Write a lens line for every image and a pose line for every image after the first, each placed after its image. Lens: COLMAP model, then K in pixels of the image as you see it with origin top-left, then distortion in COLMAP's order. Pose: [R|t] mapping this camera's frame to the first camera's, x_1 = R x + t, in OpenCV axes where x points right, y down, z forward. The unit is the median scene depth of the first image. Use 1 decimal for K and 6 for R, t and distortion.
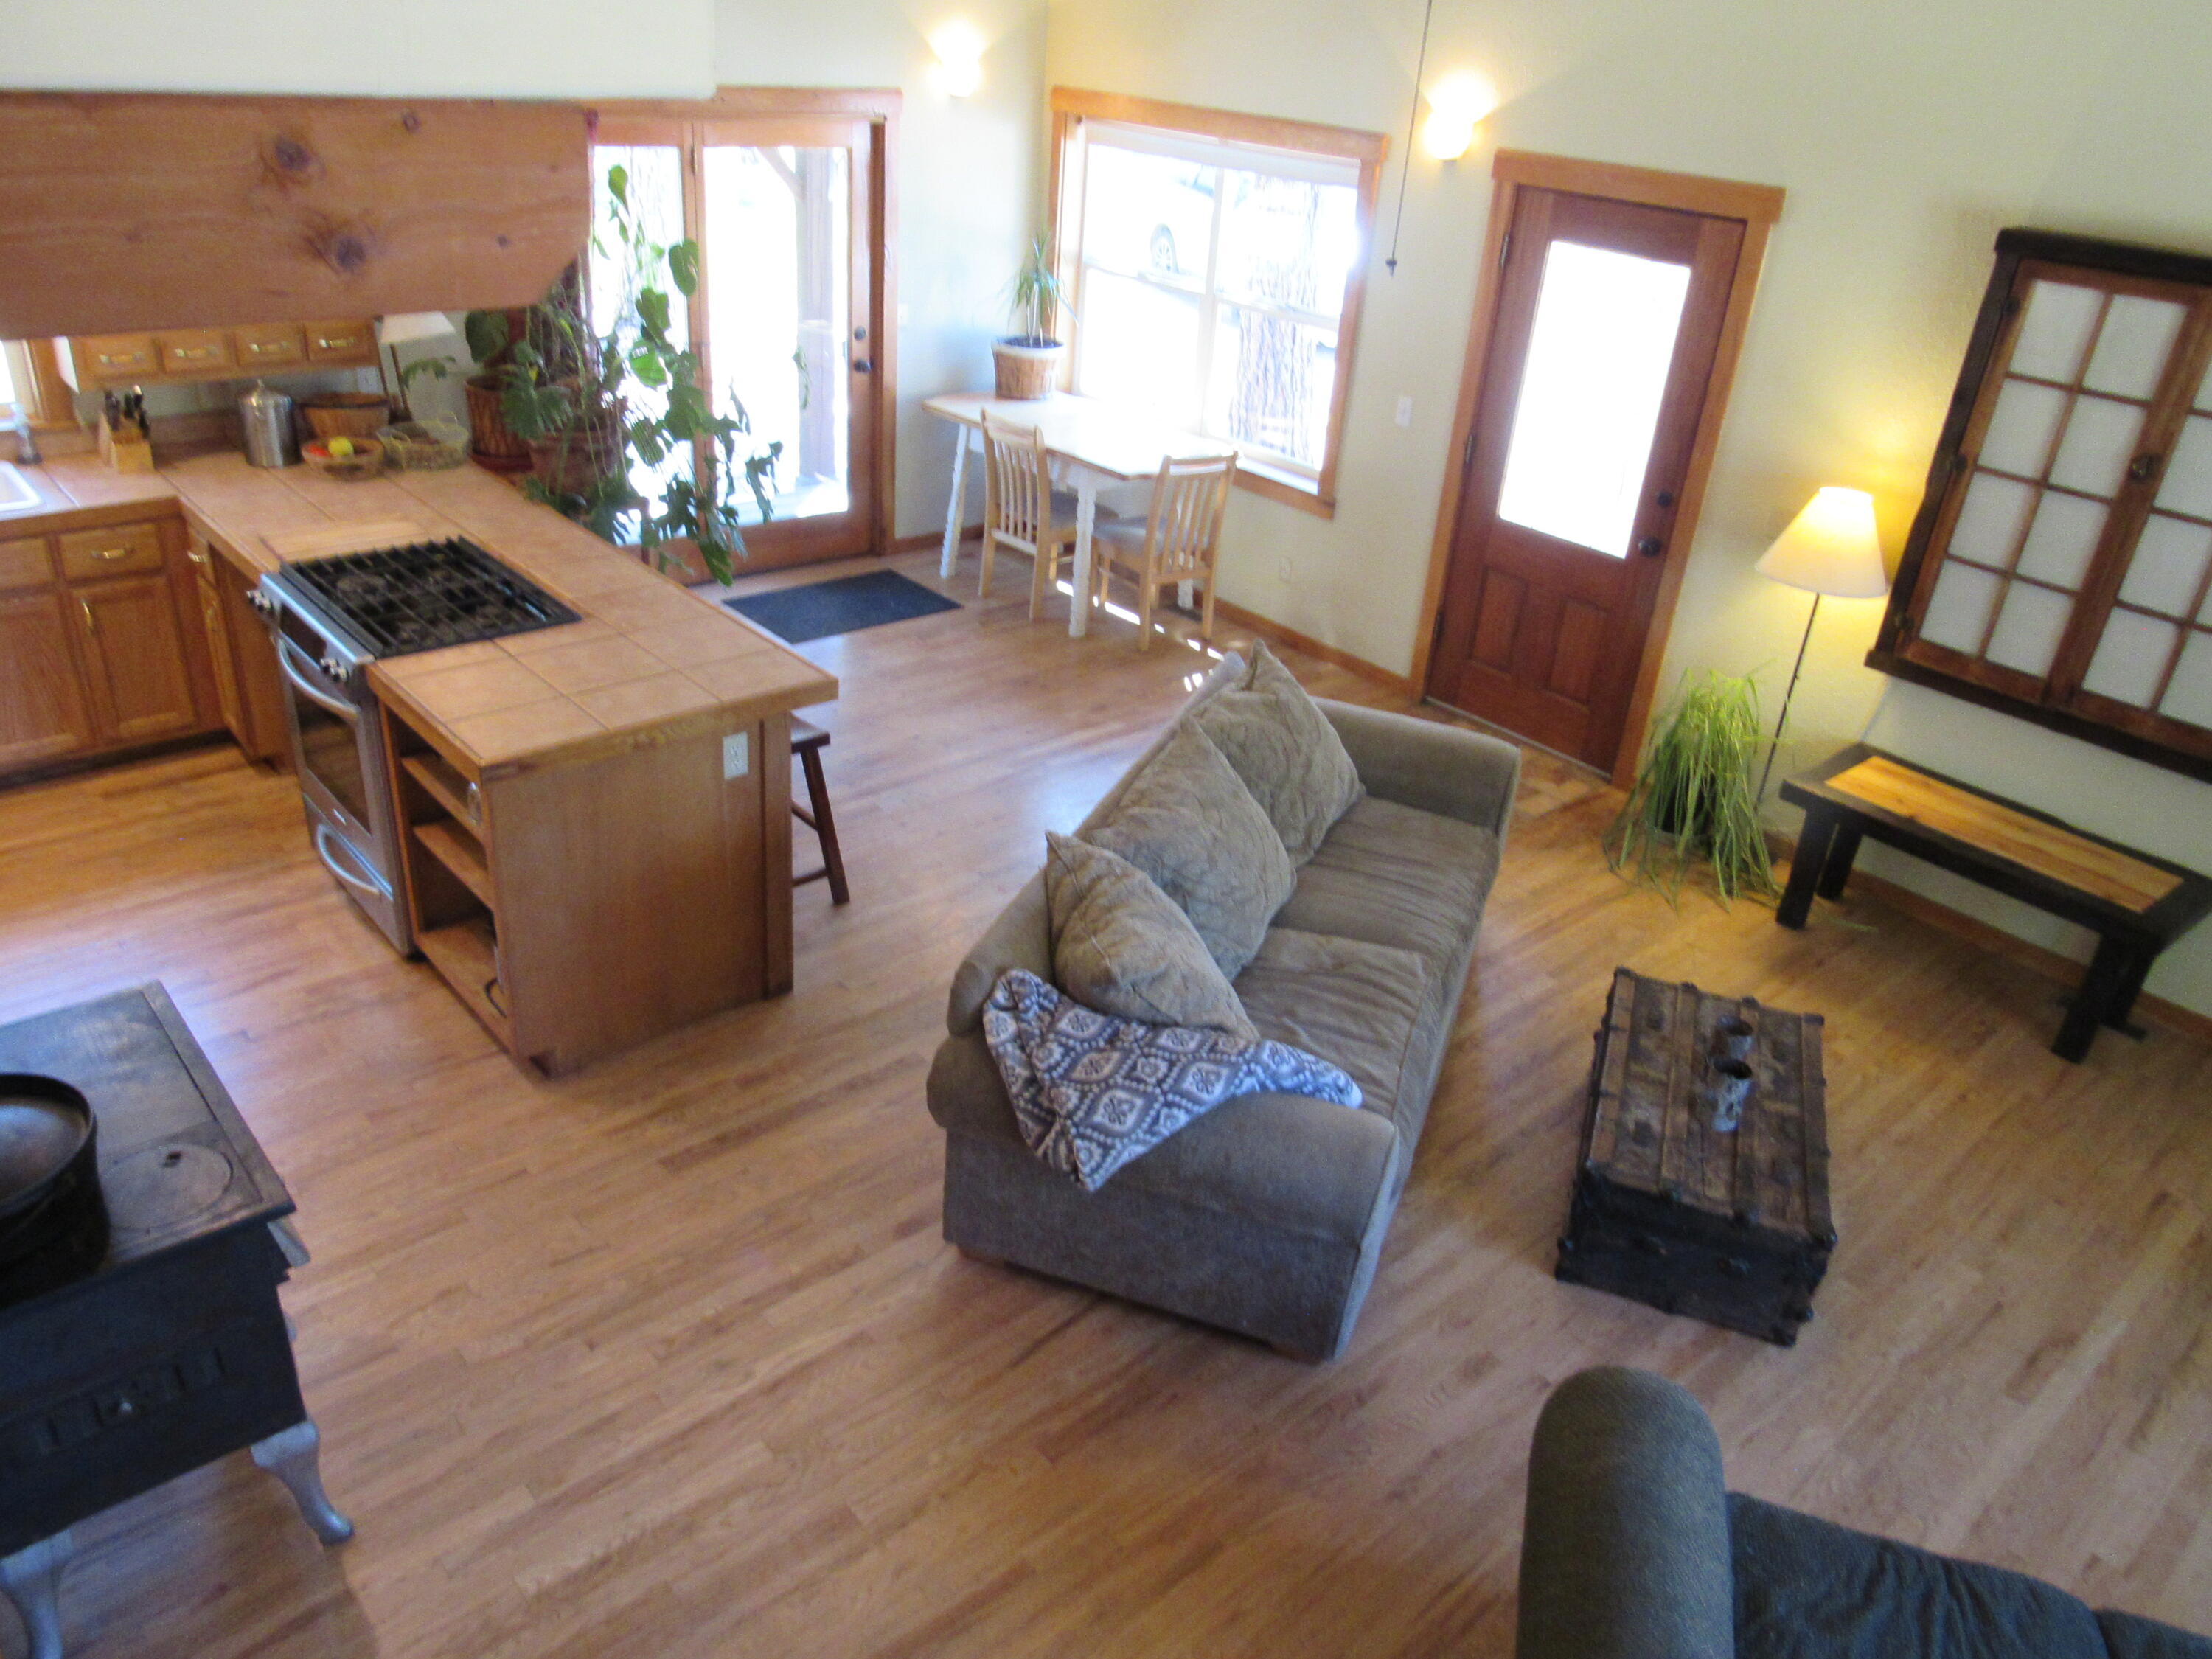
lens RADIAL K [[1580.8, 0, 1107.2], [0, 1580.8, 830.9], [0, 0, 1]] dist [-0.032545, 0.023360]
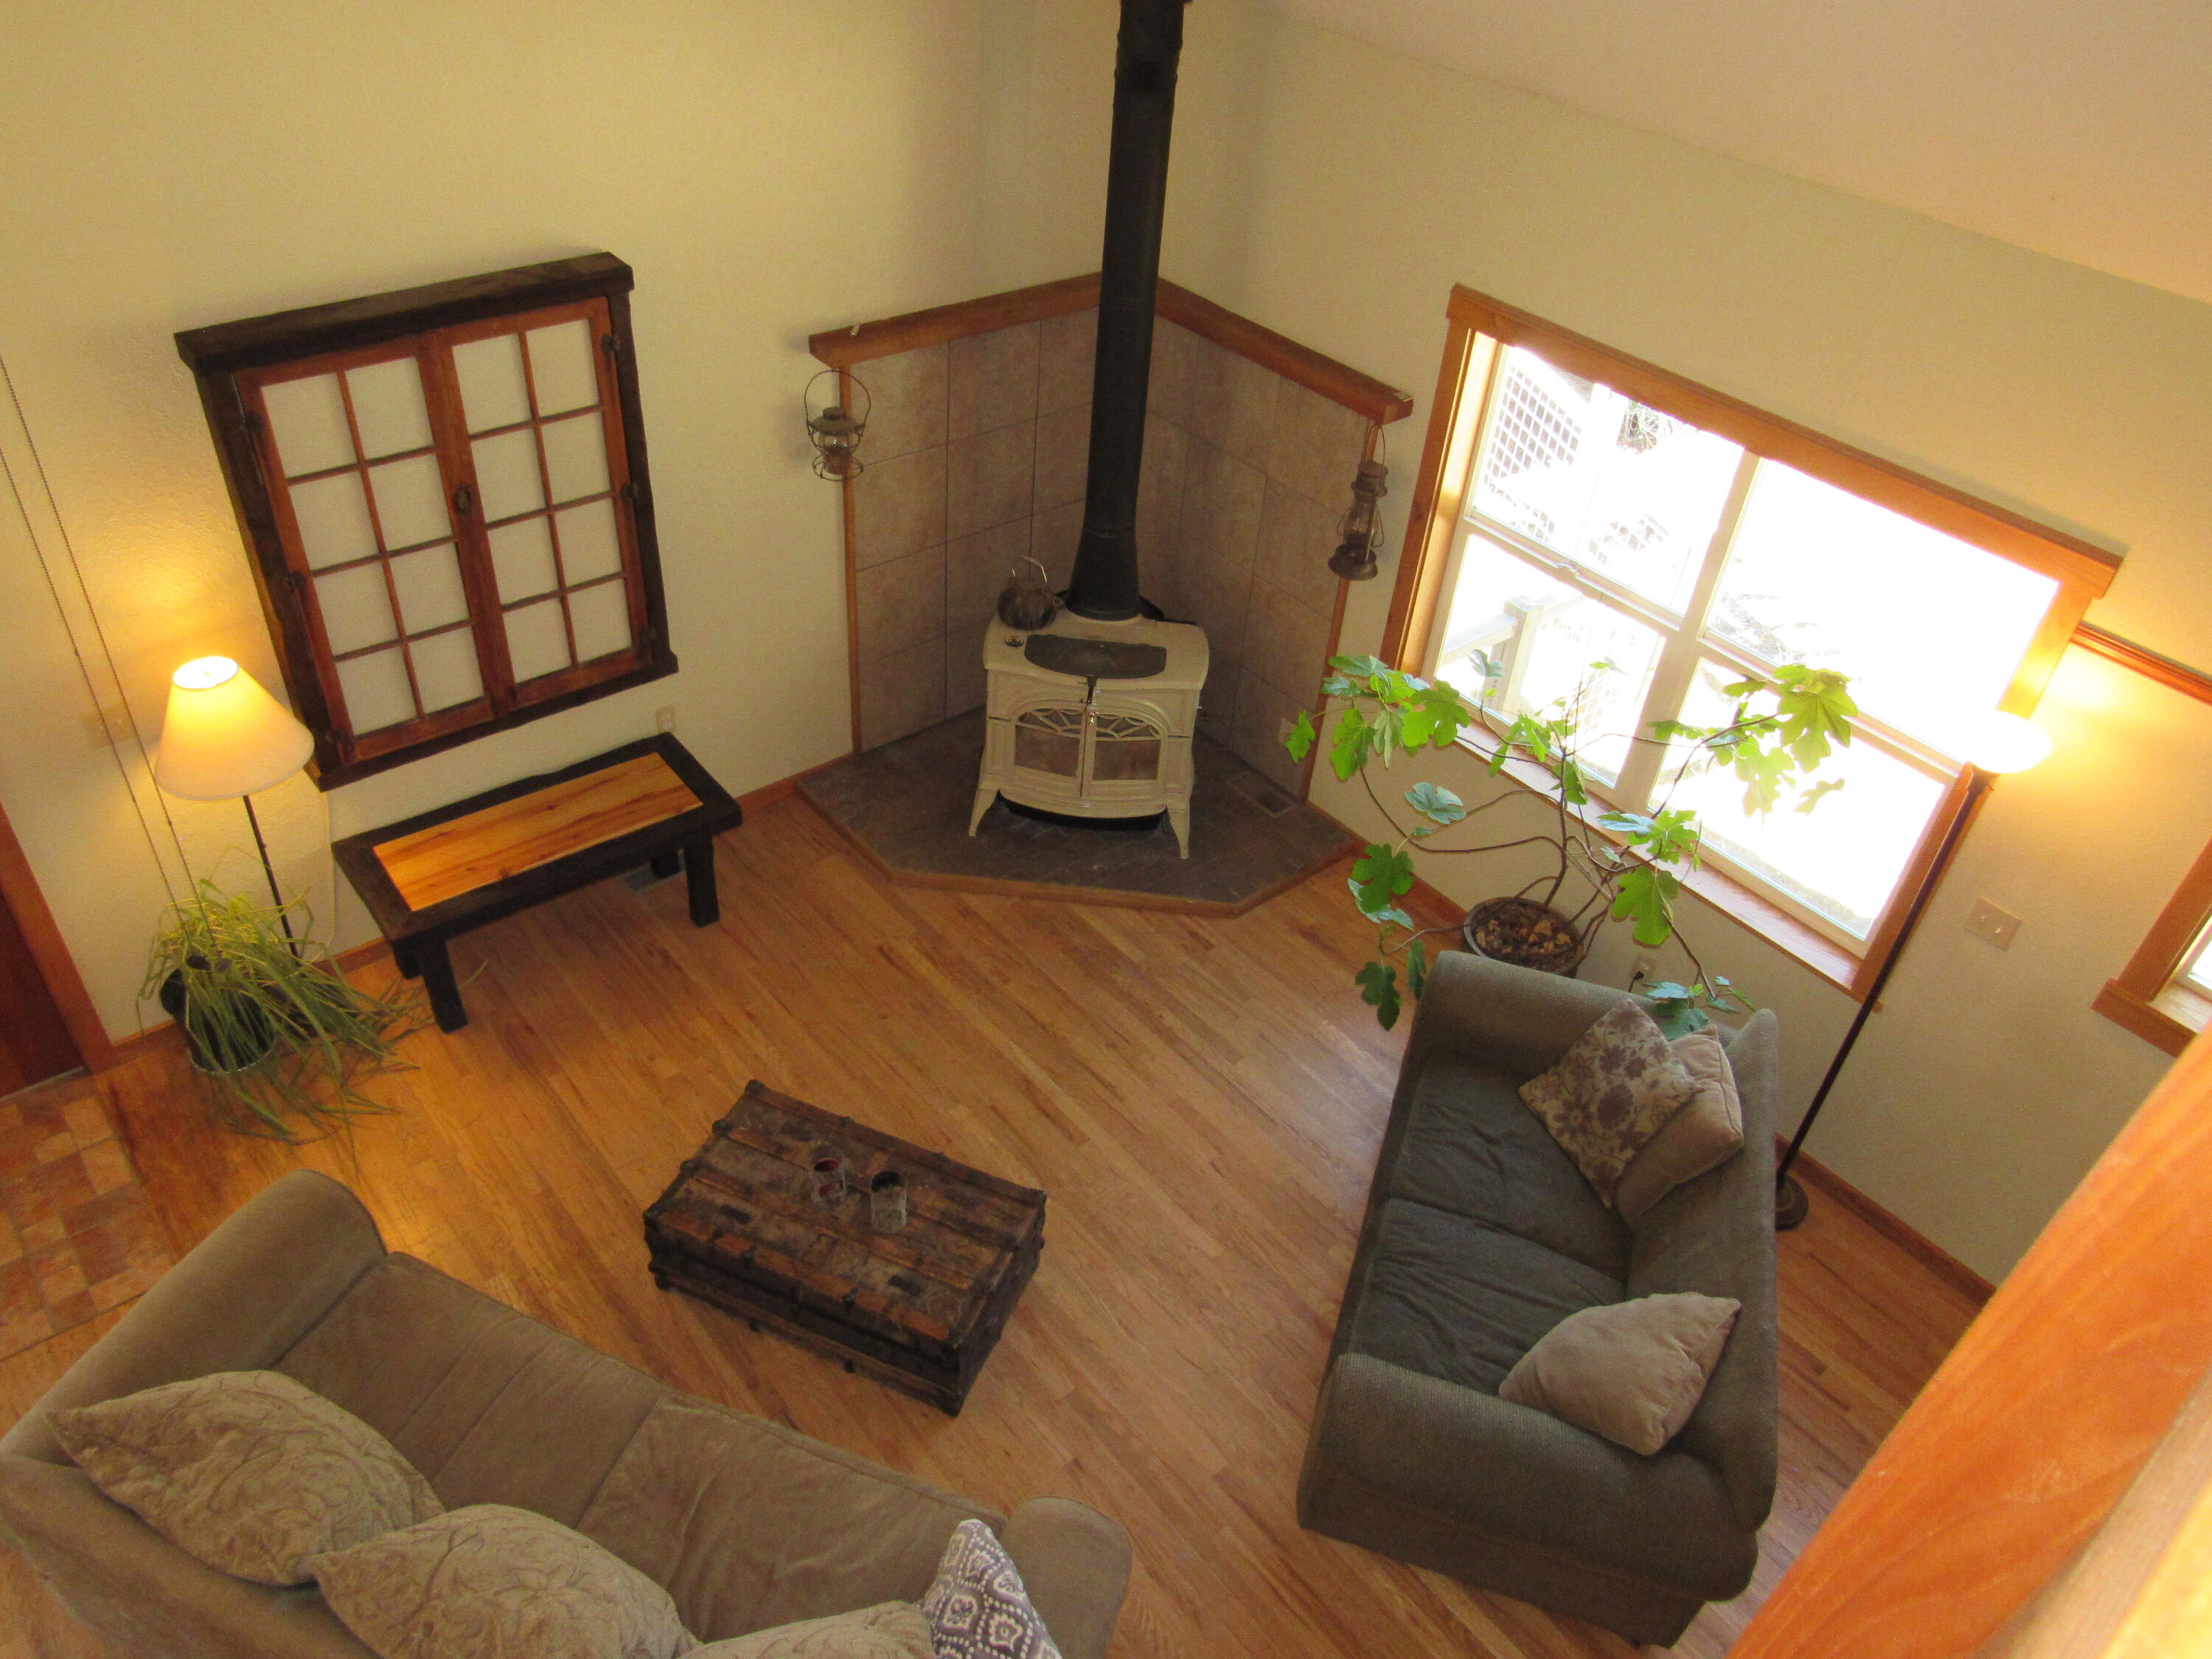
lens RADIAL K [[1581.1, 0, 1099.4], [0, 1581.1, 822.4], [0, 0, 1]] dist [-0.025103, -0.009567]
pose [[0.041601, -0.678771, 0.733171, -0.190850], [0.402319, 0.683067, 0.609556, -0.501075], [-0.914554, 0.269610, 0.301499, 0.344140]]
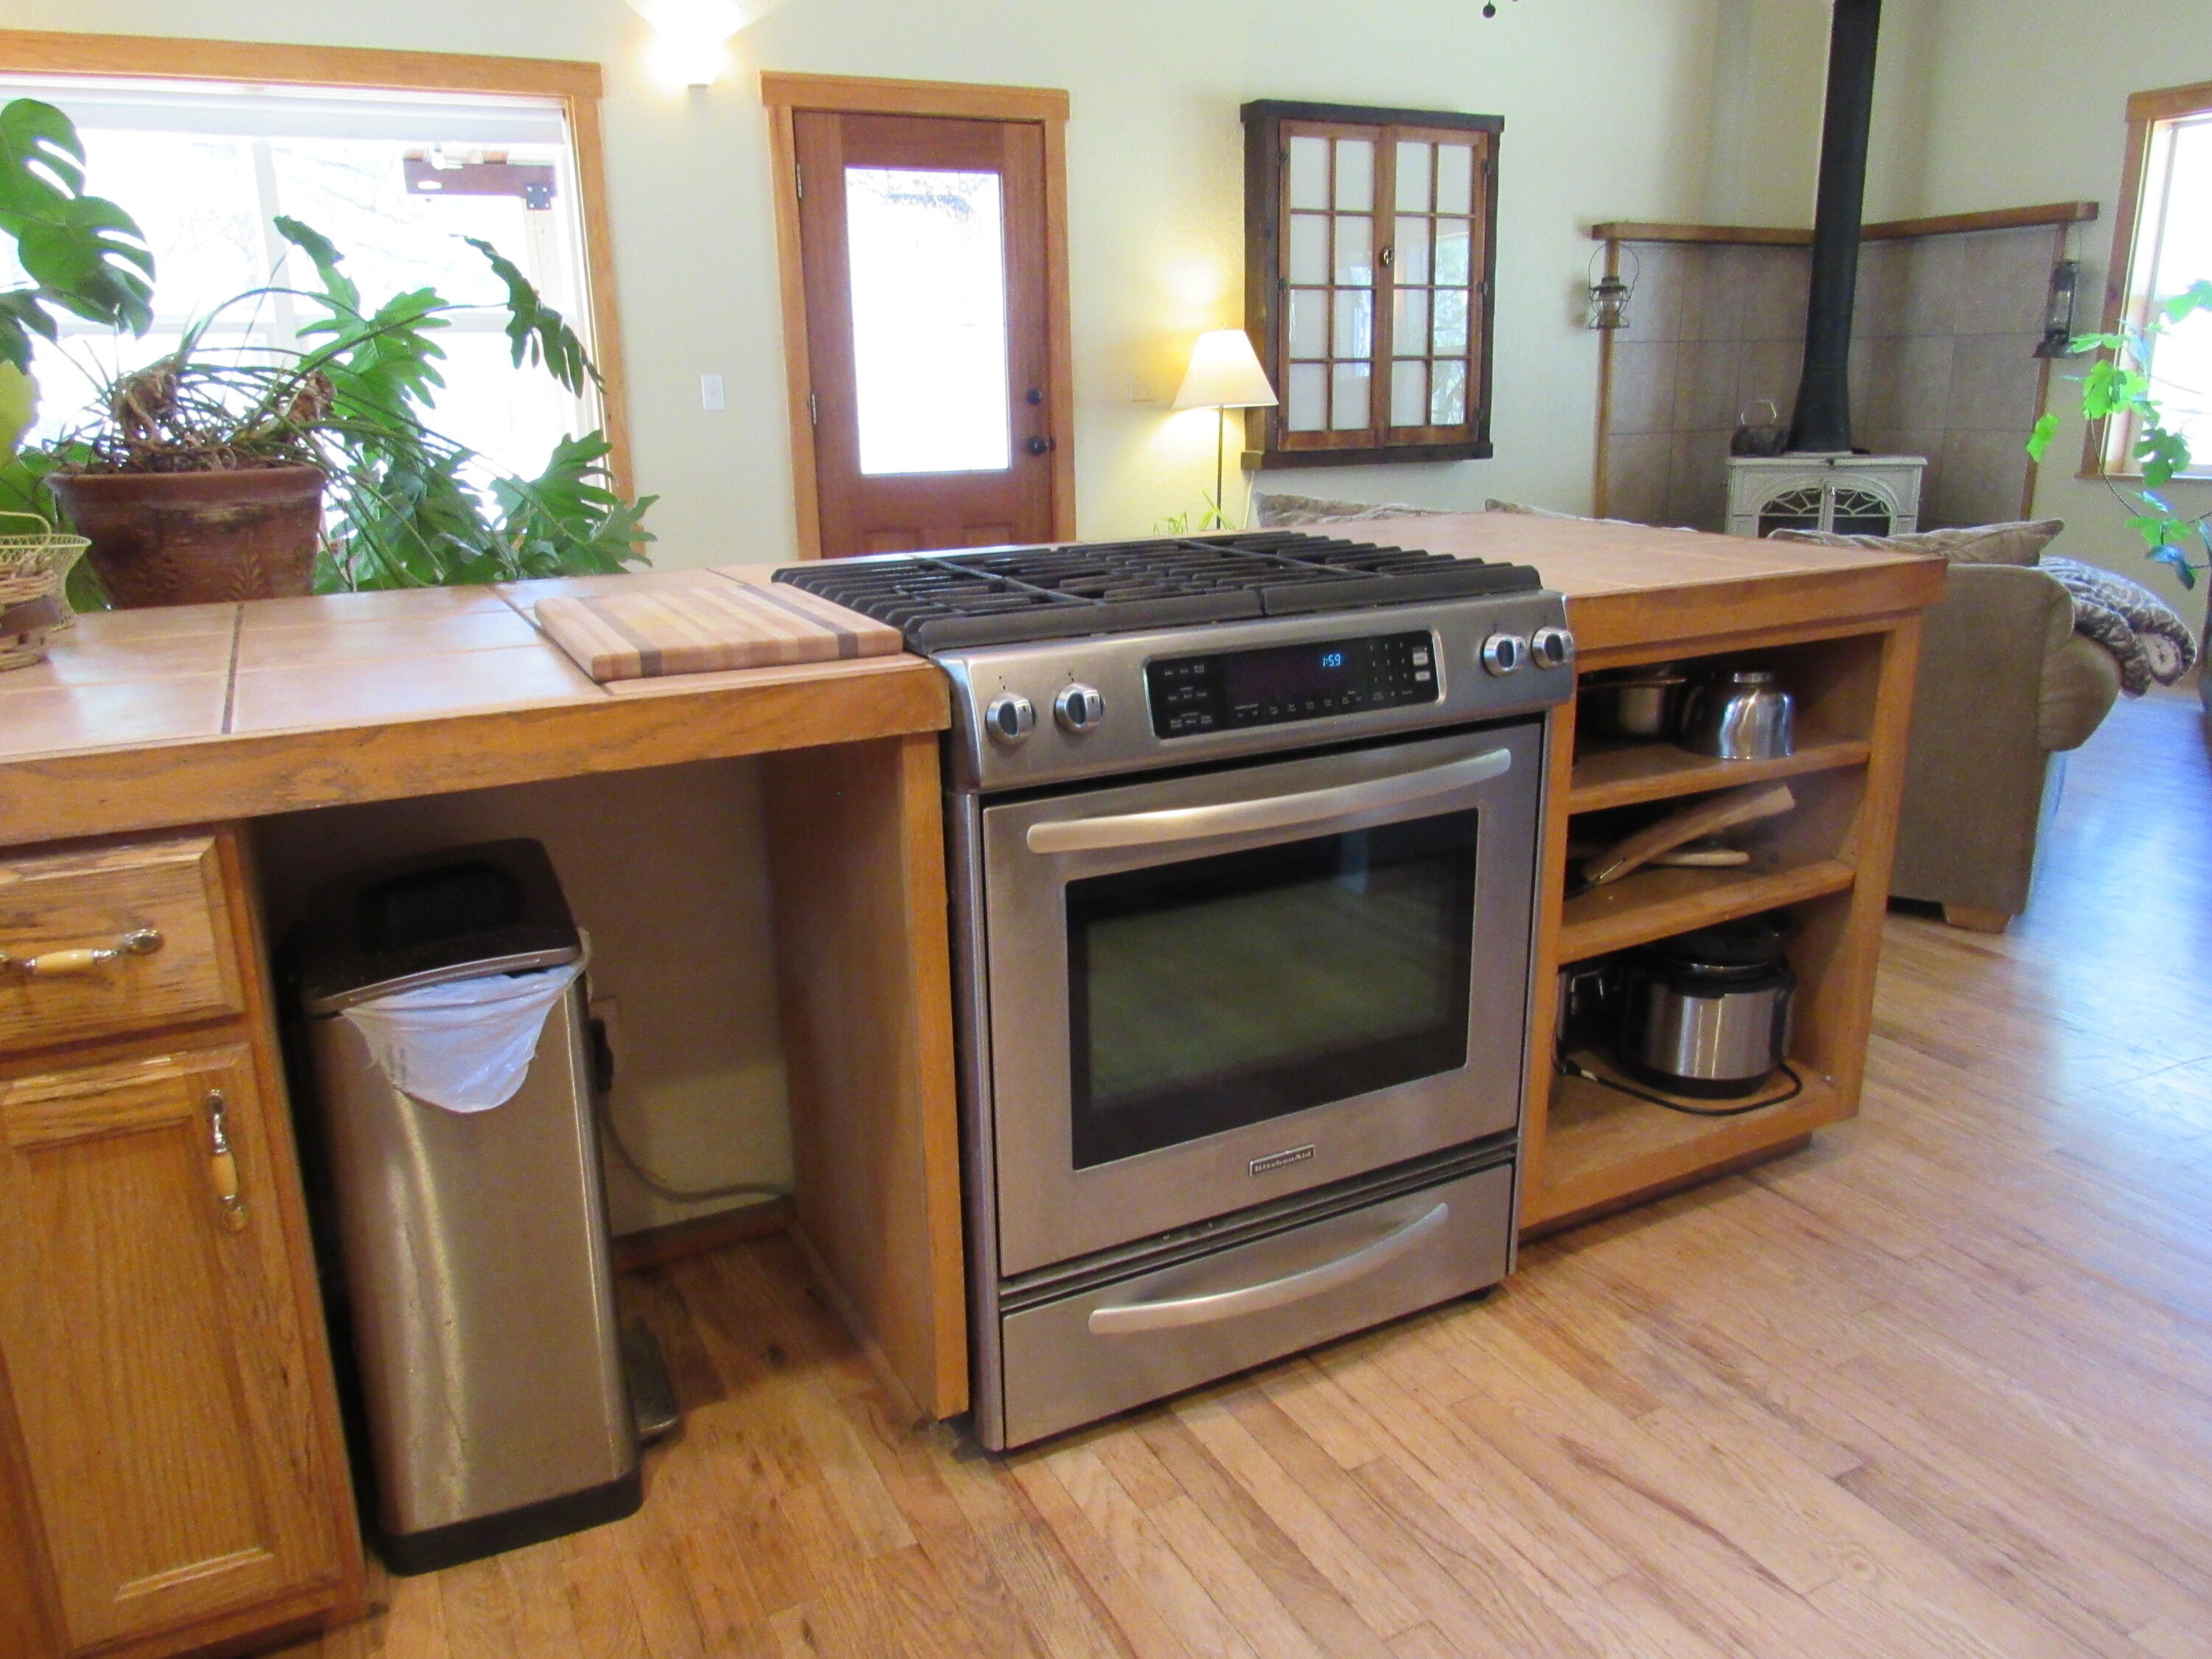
lens RADIAL K [[1554.0, 0, 1114.8], [0, 1554.0, 824.2], [0, 0, 1]] dist [-0.025762, 0.011534]
pose [[0.254270, -0.346512, 0.902926, -0.780196], [0.485102, 0.853369, 0.190886, -0.166493], [-0.836674, 0.389475, 0.385080, 0.796122]]
